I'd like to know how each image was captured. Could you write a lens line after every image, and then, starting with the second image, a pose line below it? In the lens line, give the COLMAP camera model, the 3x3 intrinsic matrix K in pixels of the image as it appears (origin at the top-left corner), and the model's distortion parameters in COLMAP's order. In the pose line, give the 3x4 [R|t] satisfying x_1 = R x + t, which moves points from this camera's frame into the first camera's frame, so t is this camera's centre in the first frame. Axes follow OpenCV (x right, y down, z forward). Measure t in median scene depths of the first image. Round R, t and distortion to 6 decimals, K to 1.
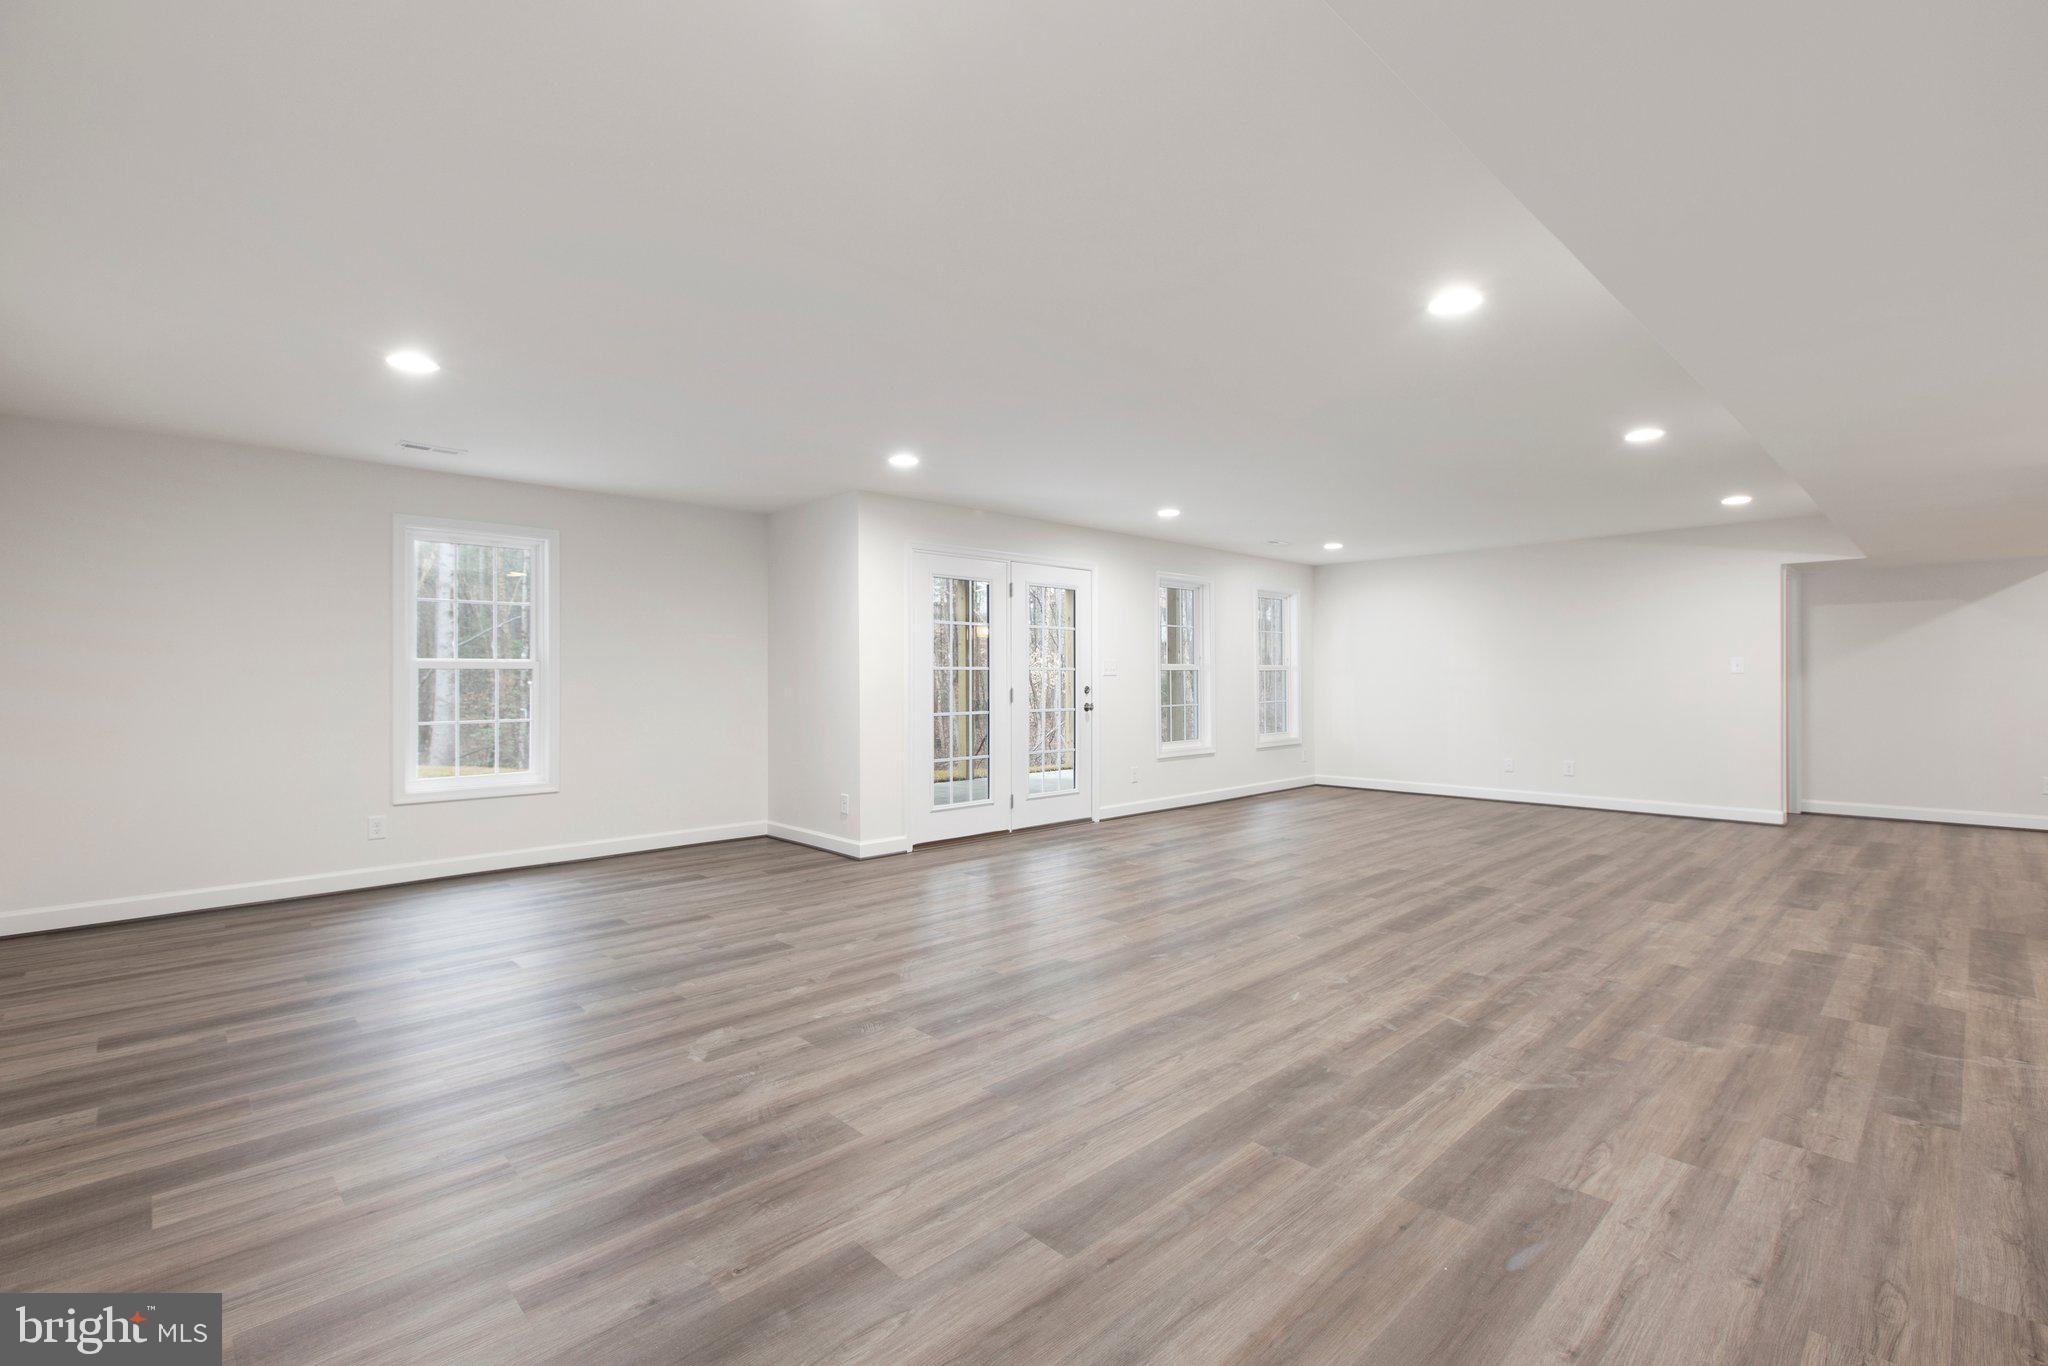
lens RADIAL K [[909.8, 0, 1022.3], [0, 909.8, 671.3], [0, 0, 1]] dist [0.001508, -0.001284]
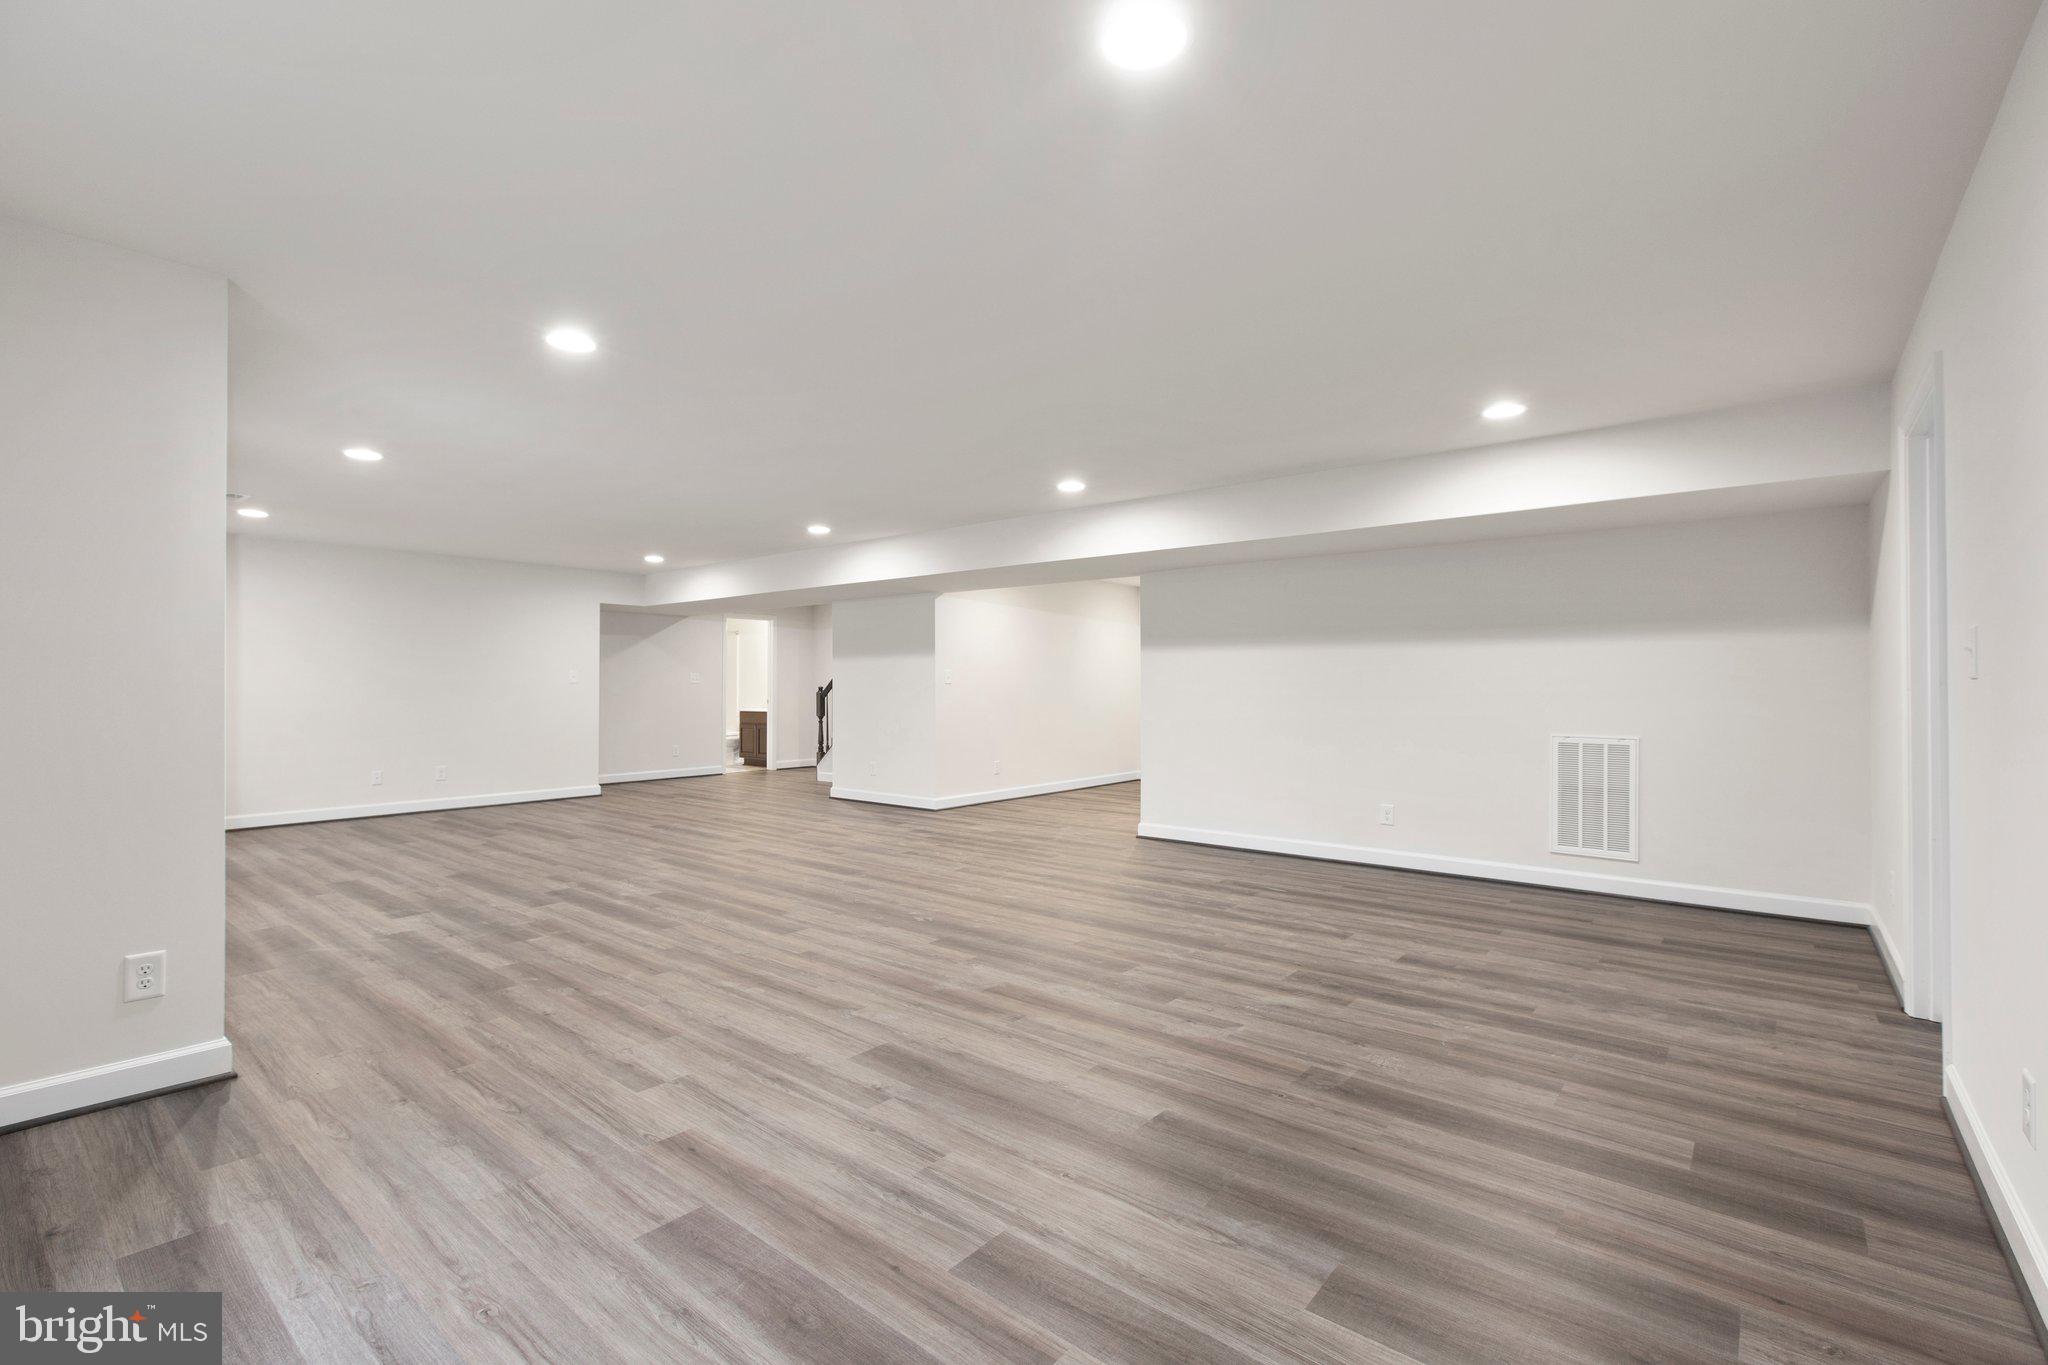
lens RADIAL K [[909.8, 0, 1011.3], [0, 909.8, 682.8], [0, 0, 1]] dist [0.001508, -0.001284]
pose [[-0.107608, 0.007030, 0.994169, -1.363842], [-0.005780, 0.999954, -0.007696, 0.022657], [-0.994177, -0.006575, -0.107562, 1.346138]]
